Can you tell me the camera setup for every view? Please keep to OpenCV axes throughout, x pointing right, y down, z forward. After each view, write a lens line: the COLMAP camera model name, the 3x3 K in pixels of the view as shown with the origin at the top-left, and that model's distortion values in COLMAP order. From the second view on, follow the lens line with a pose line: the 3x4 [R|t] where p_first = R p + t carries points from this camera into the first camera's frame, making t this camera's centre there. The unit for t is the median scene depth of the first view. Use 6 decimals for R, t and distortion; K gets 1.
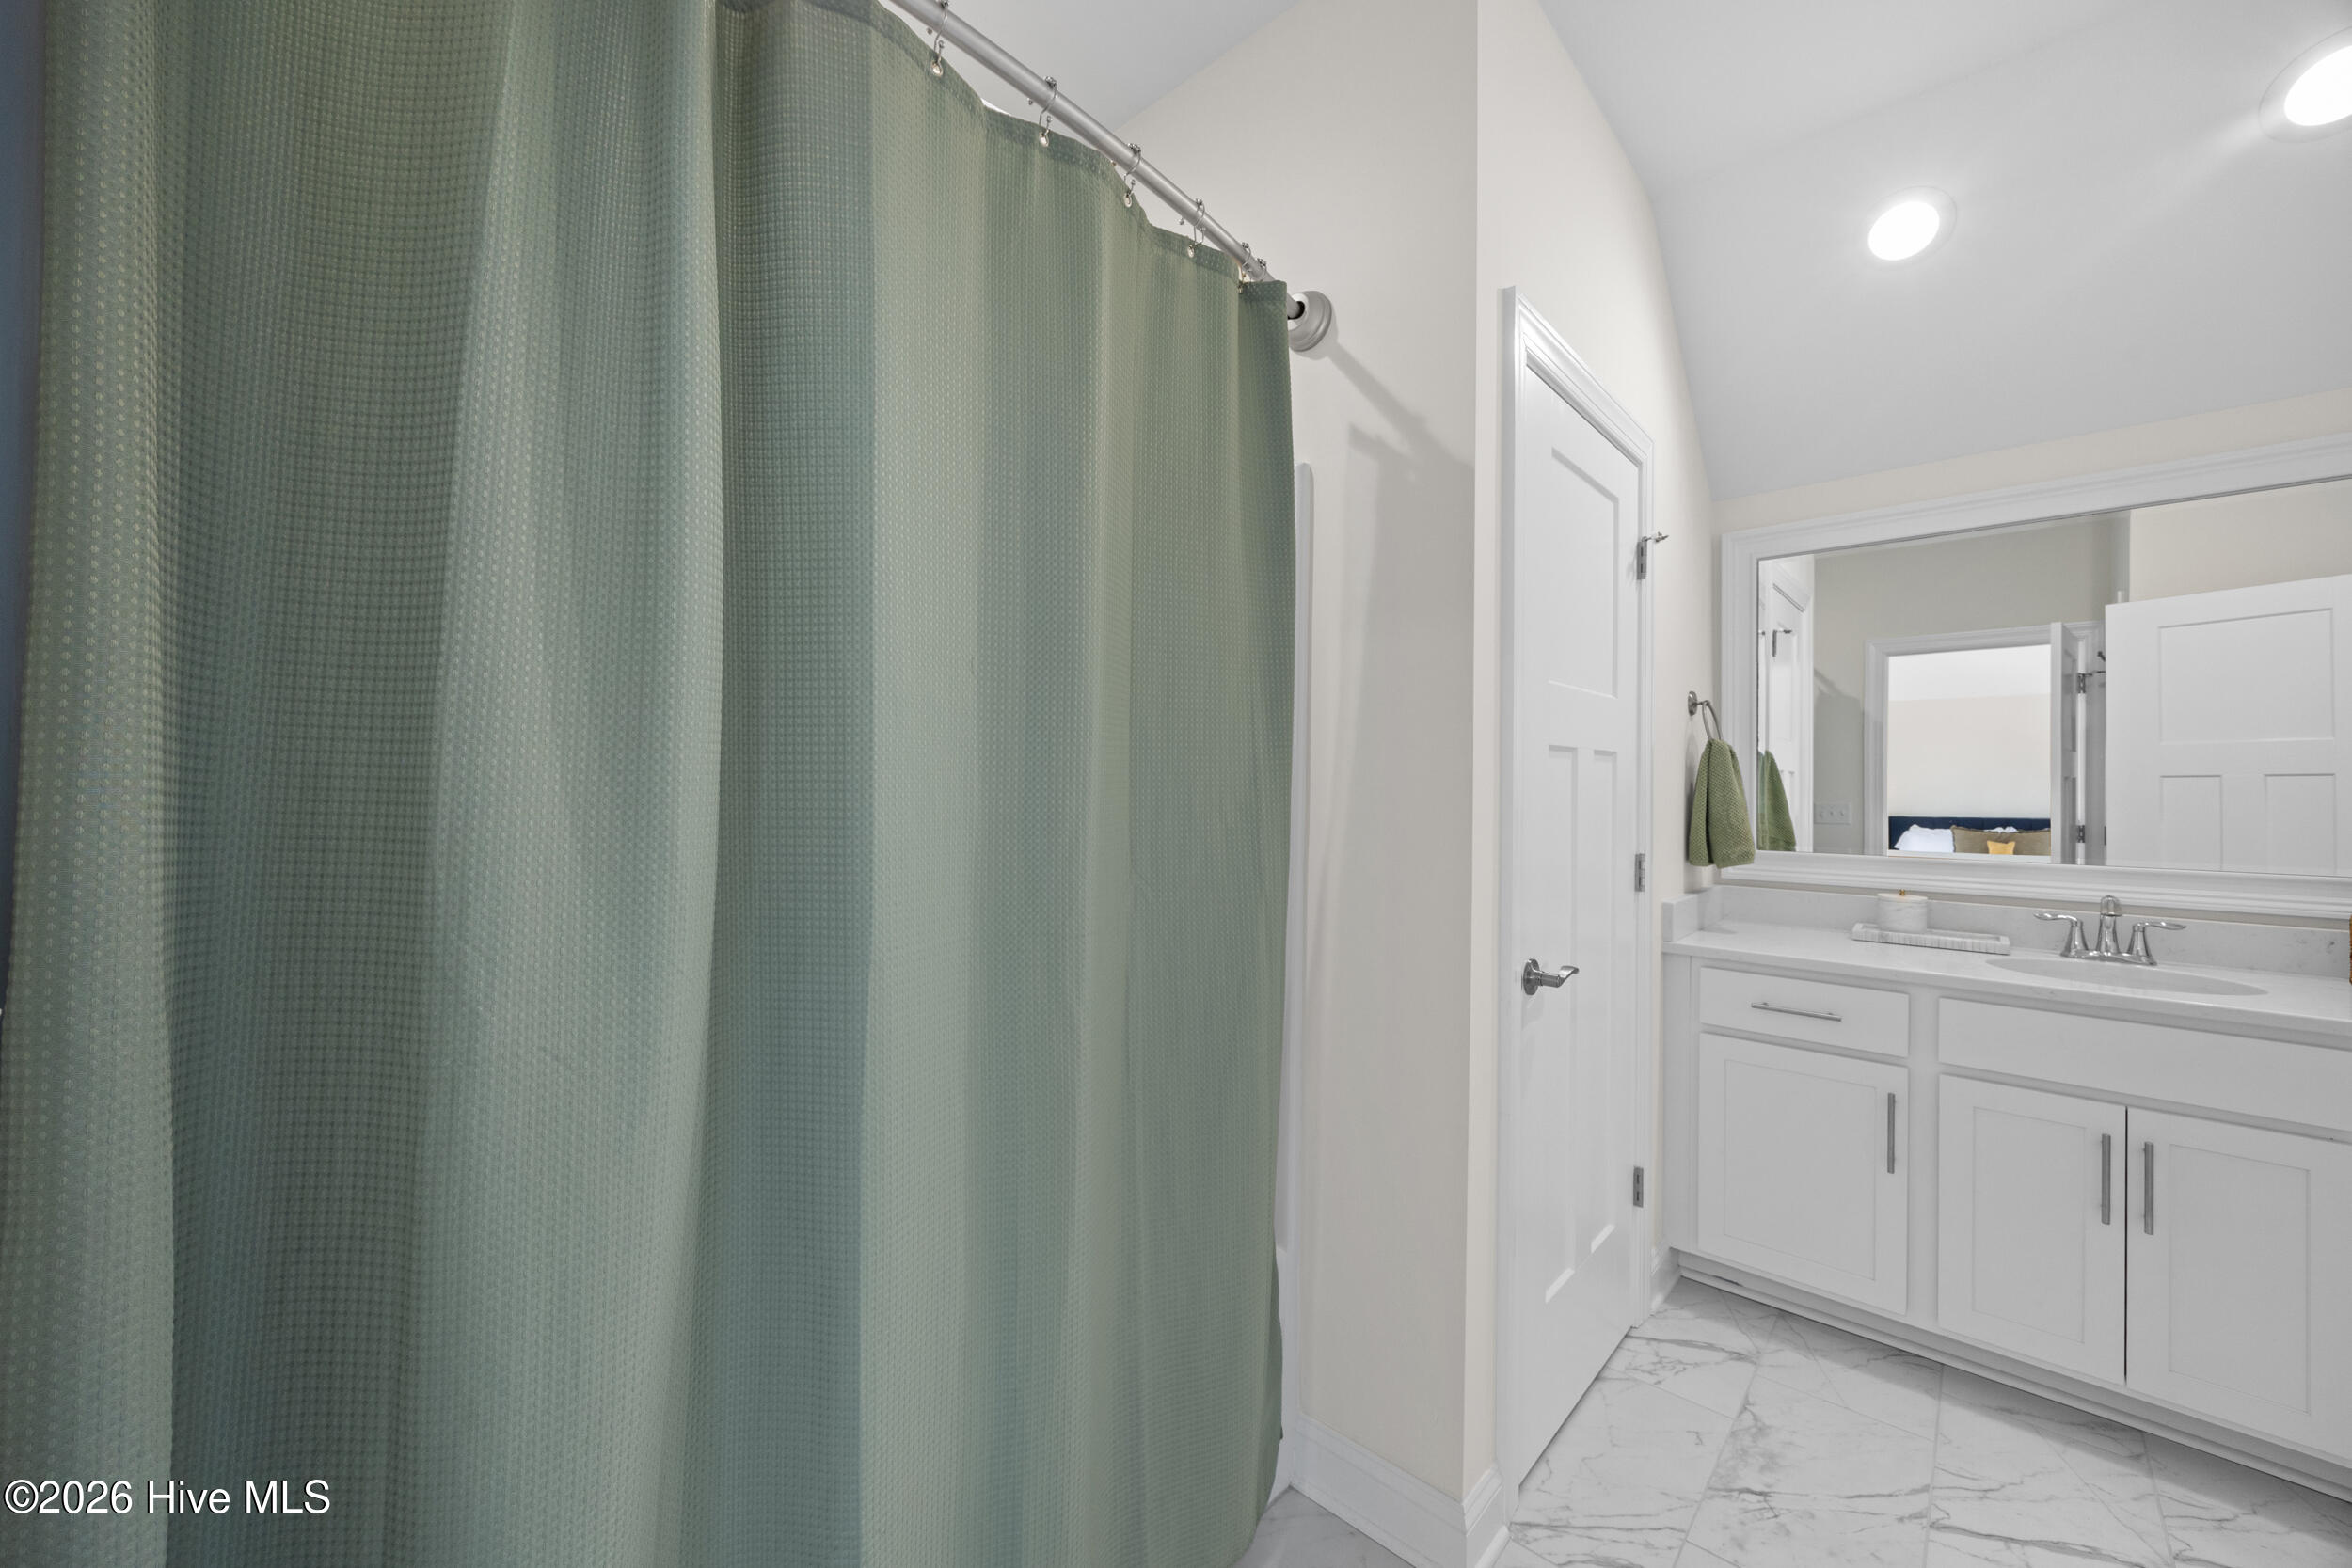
lens RADIAL K [[908.7, 0, 1176.0], [0, 908.7, 784.0], [0, 0, 1]] dist [0.000311, 0.000062]
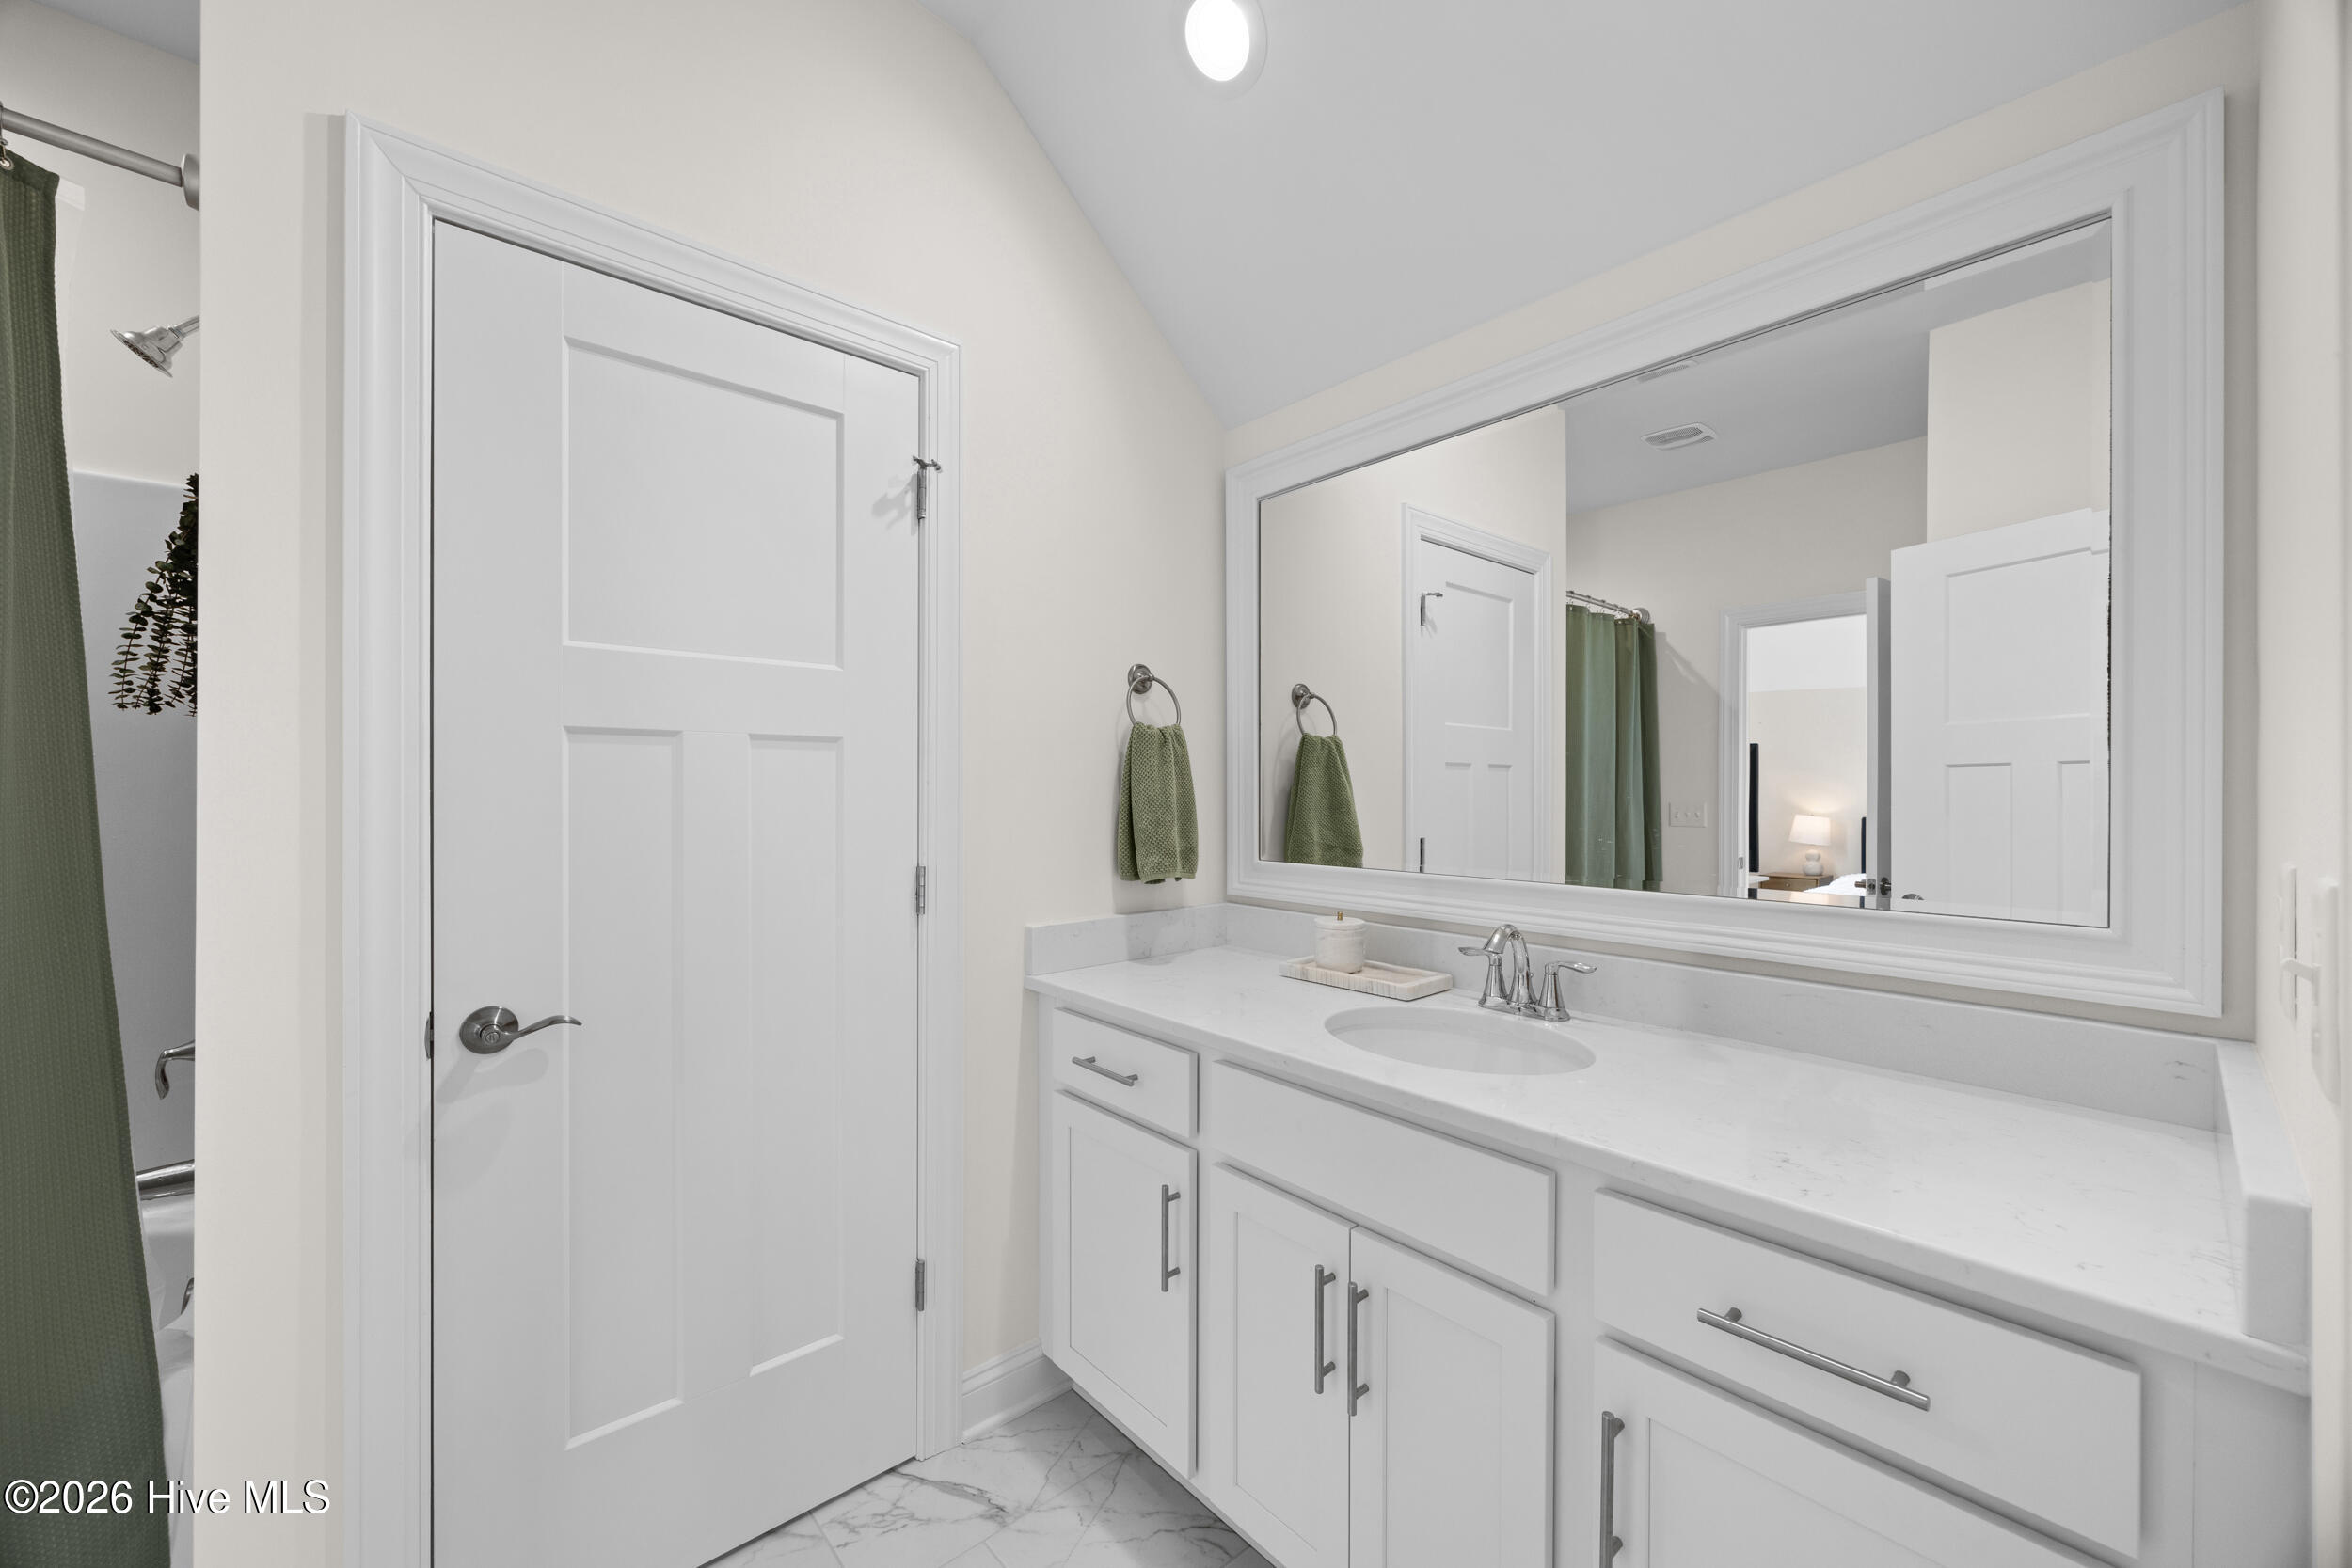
lens RADIAL K [[899.7, 0, 1181.3], [0, 899.7, 791.3], [0, 0, 1]] dist [-0.000792, -0.000066]
pose [[0.993367, -0.008361, -0.114679, 0.844189], [0.009076, 0.999942, 0.005720, 0.009380], [0.114624, -0.006723, 0.993386, 0.250749]]
